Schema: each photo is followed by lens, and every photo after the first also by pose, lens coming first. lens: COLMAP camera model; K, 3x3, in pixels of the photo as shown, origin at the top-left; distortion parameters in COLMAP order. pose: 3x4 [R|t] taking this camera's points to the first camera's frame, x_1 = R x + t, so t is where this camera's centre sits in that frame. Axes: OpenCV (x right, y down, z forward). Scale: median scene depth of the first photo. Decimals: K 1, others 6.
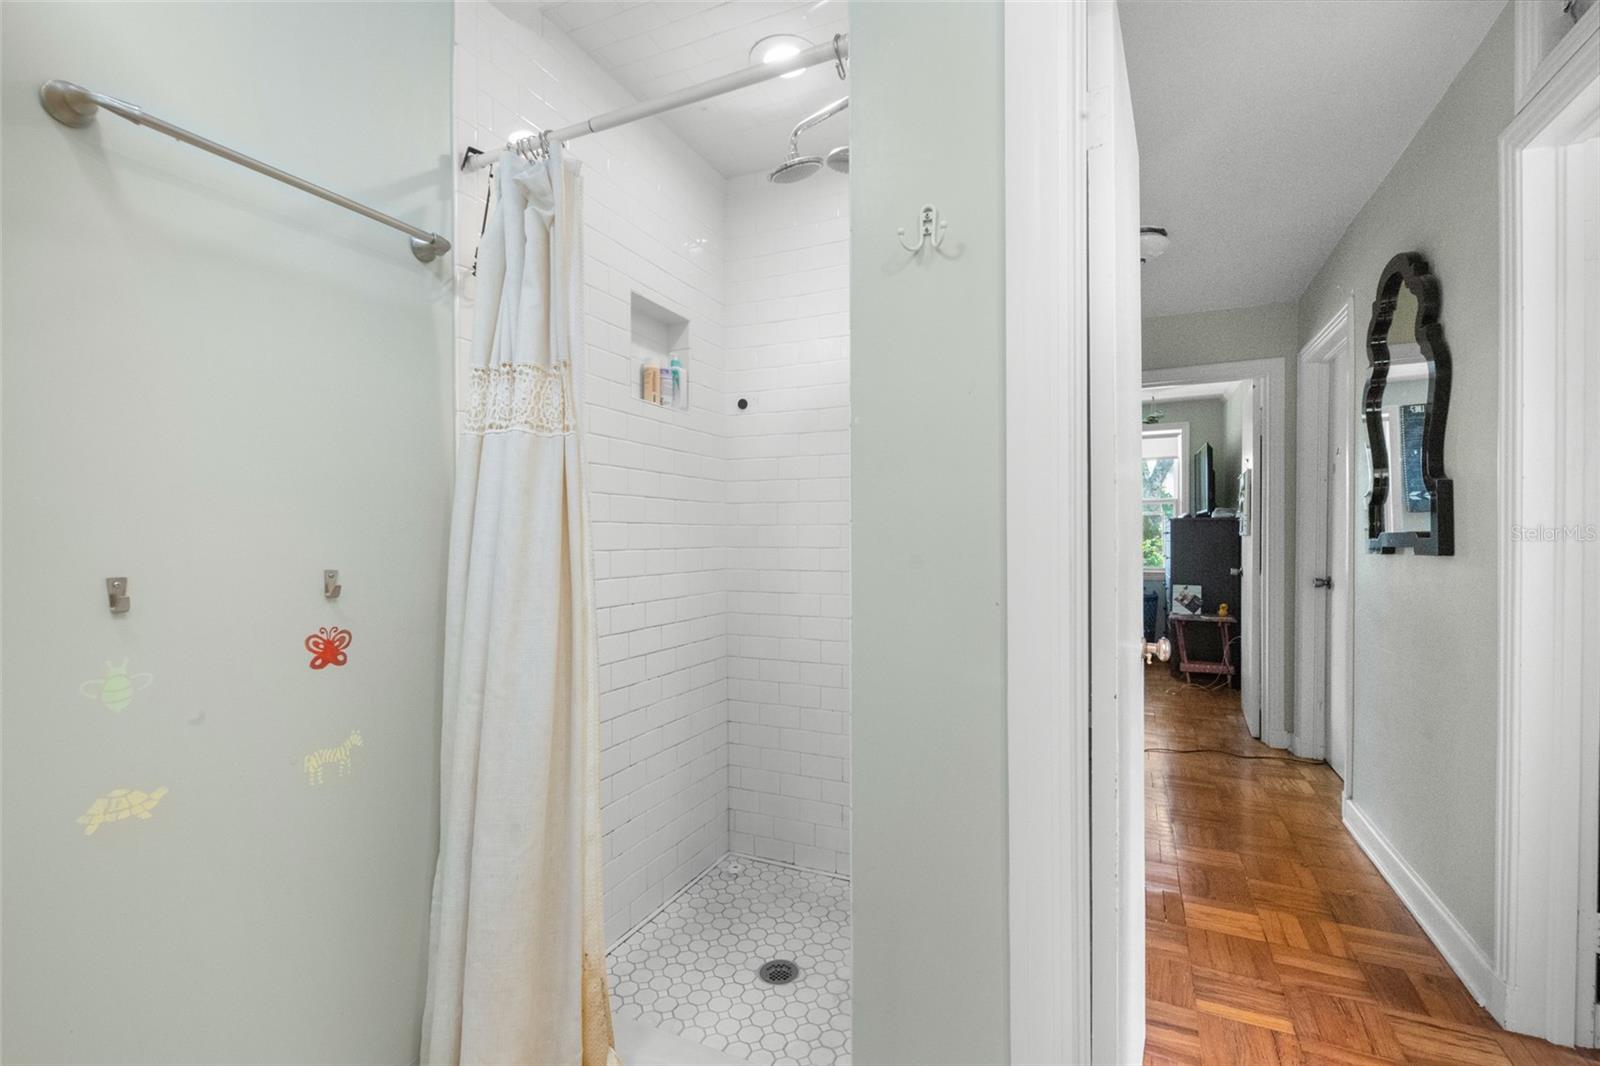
lens RADIAL K [[698.4, 0, 800.0], [0, 698.4, 533.0], [0, 0, 1]] dist [-0.000330, -0.000747]
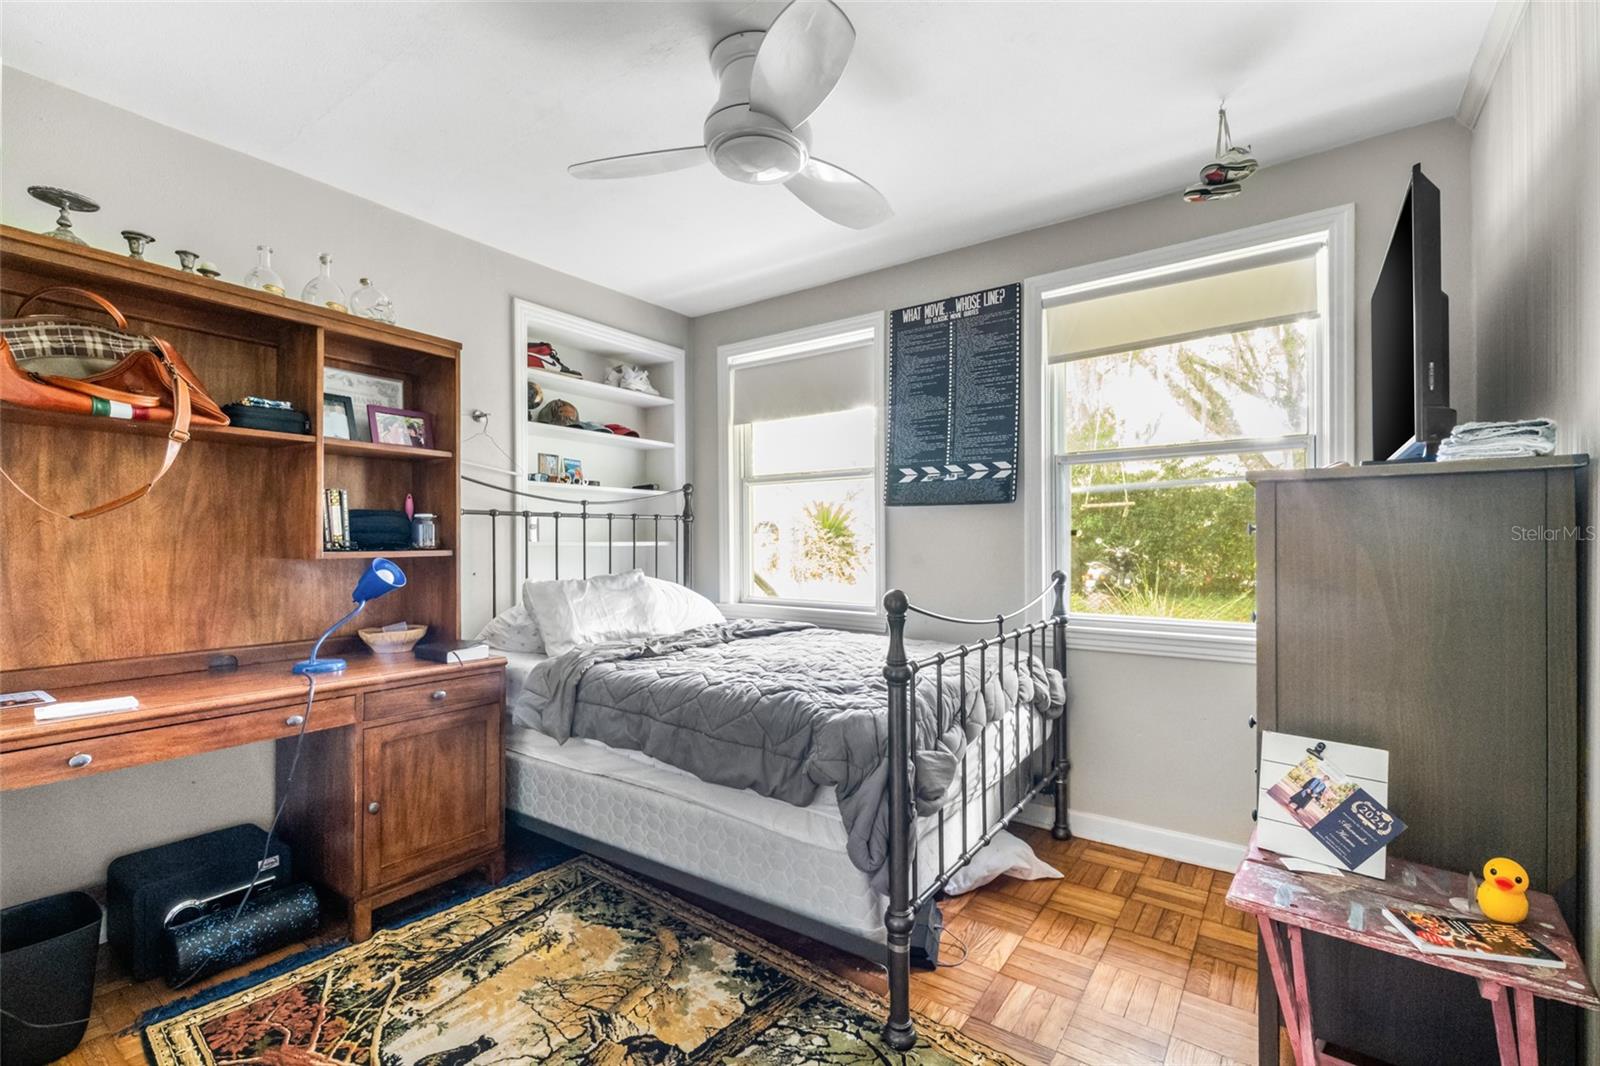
lens RADIAL K [[698.4, 0, 800.0], [0, 698.4, 533.0], [0, 0, 1]] dist [-0.000330, -0.000747]
pose [[0.981515, 0.000386, -0.191387, 0.424609], [-0.001882, 0.999969, -0.007634, 0.004637], [0.191378, 0.007853, 0.981485, 0.730224]]
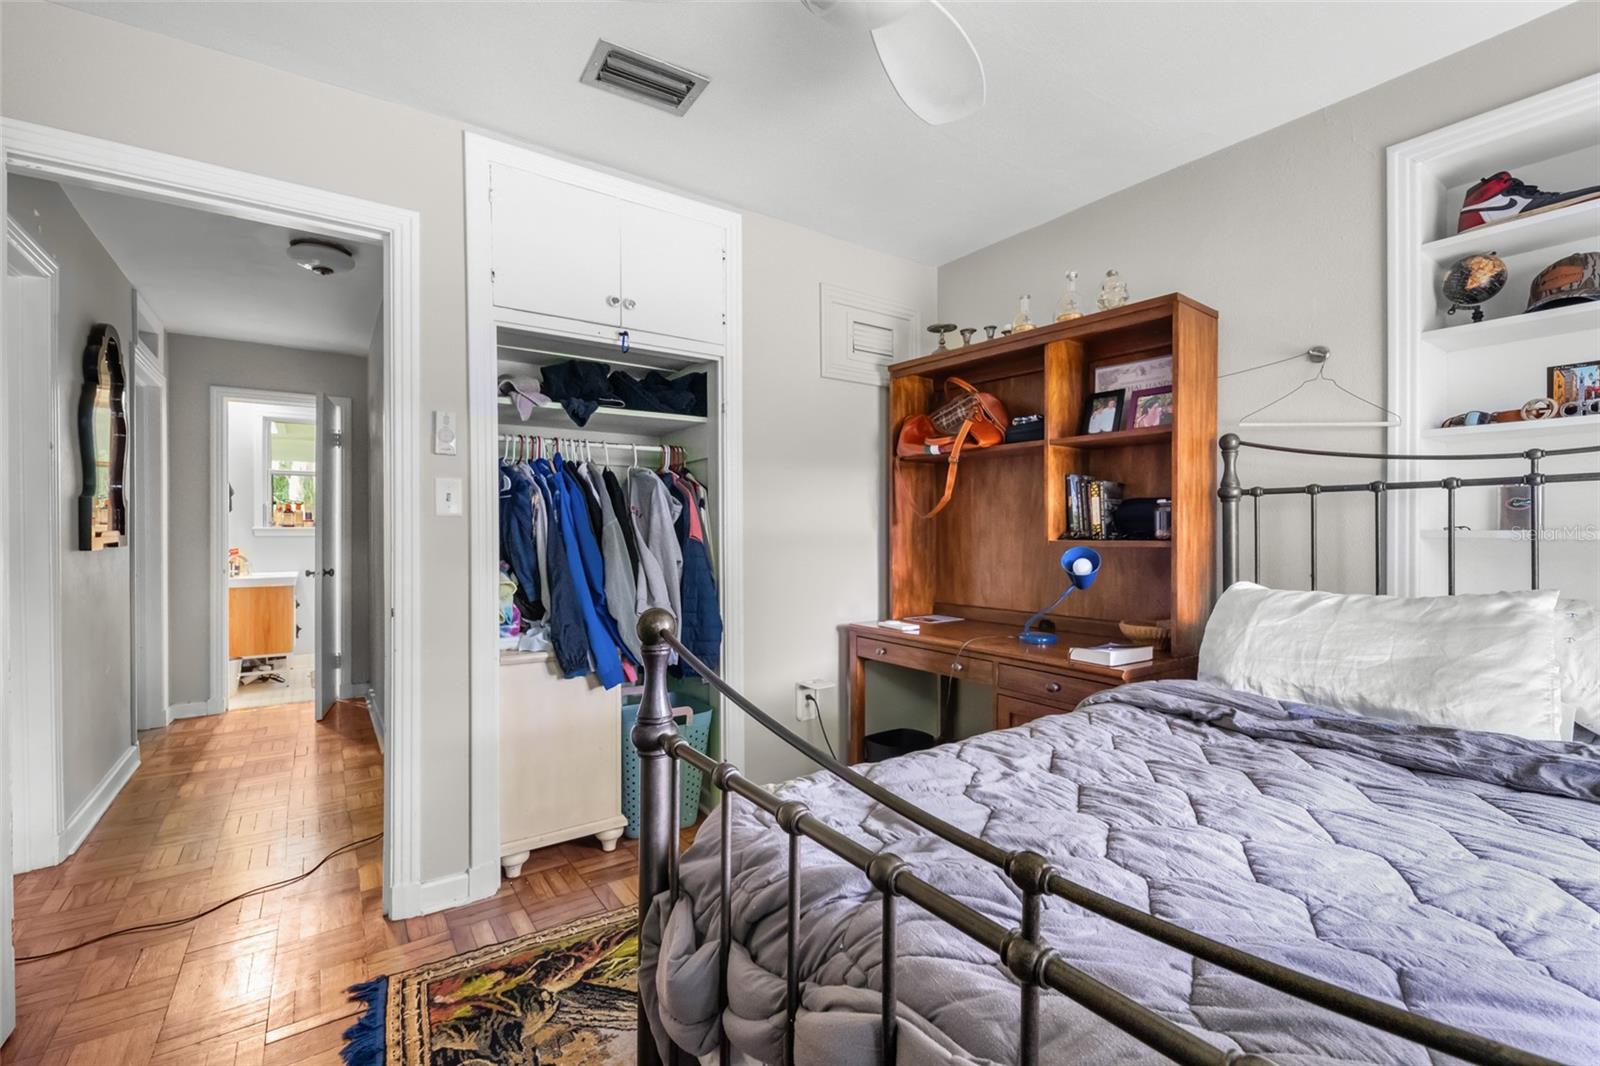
lens RADIAL K [[698.4, 0, 800.0], [0, 698.4, 533.0], [0, 0, 1]] dist [-0.000330, -0.000747]
pose [[-0.514815, 0.004772, -0.857288, 0.577727], [0.004988, 0.999984, 0.002571, 0.006725], [0.857287, -0.002953, -0.514831, 1.244002]]
